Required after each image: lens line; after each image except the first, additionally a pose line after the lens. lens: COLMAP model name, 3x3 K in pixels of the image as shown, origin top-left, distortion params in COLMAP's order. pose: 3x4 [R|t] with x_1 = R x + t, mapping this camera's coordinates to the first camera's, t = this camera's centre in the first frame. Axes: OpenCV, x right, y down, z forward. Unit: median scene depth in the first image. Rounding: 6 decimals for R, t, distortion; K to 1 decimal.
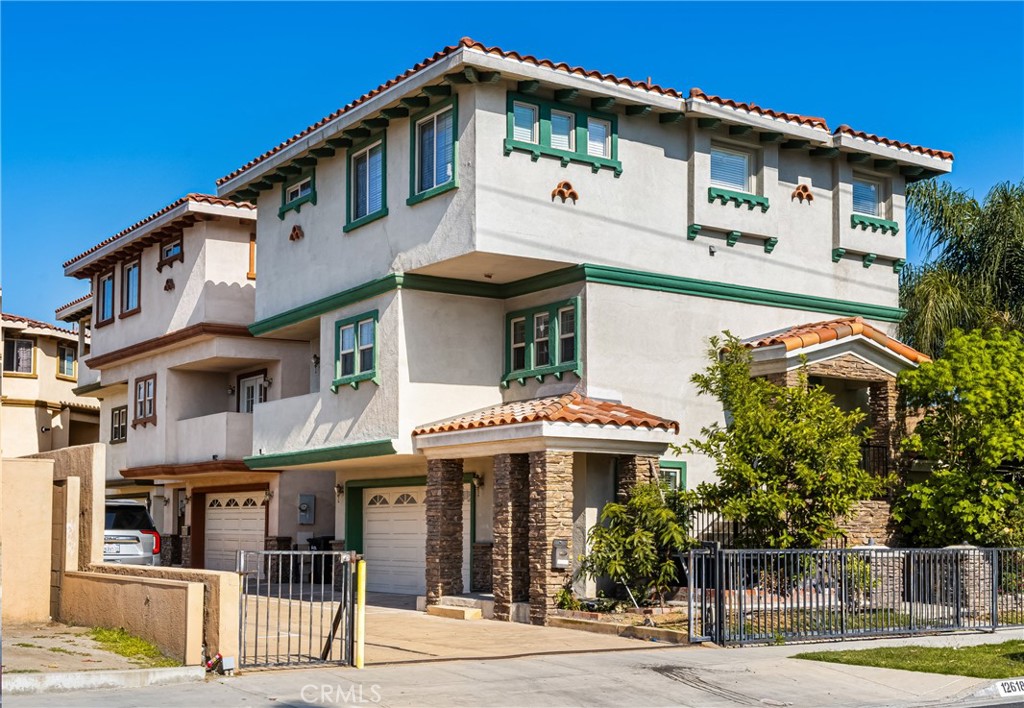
lens RADIAL K [[1354.8, 0, 512.3], [0, 1354.8, 355.9], [0, 0, 1]] dist [-0.027505, 0.000000]
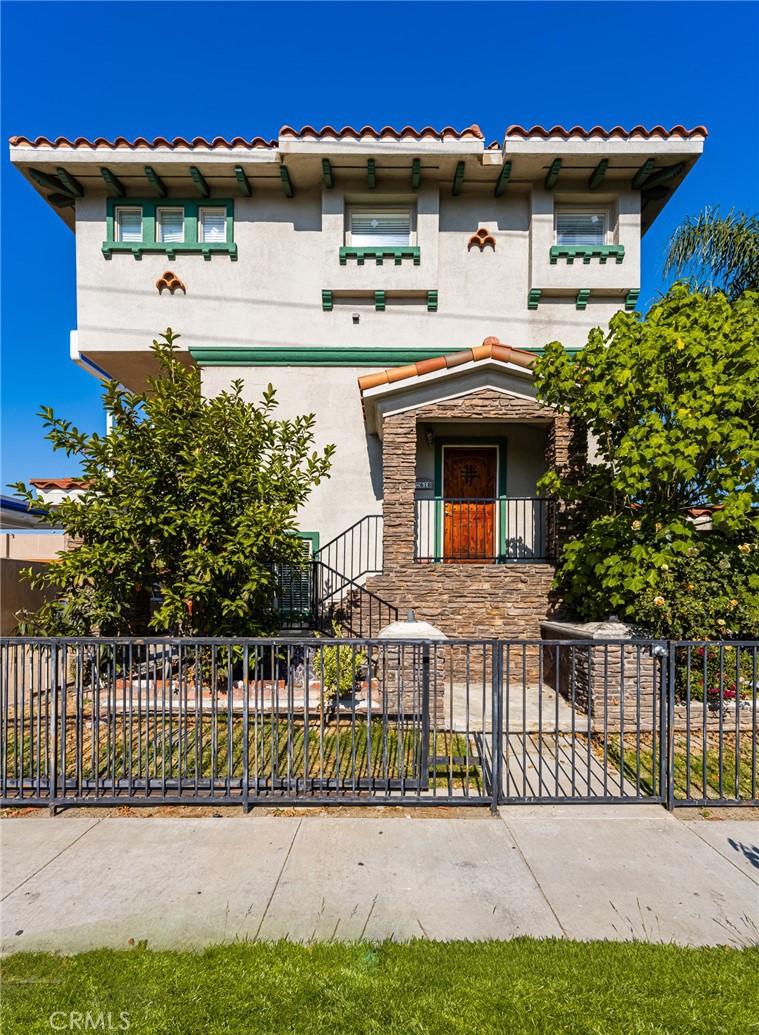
lens RADIAL K [[464.2, 0, 390.5], [0, 464.2, 580.9], [0, 0, 1]] dist [0.004934, 0.000665]
pose [[0.833756, -0.019045, -0.551804, 0.361477], [0.072389, 0.994549, 0.075052, 0.091873], [0.547367, -0.102520, 0.830590, 0.729918]]
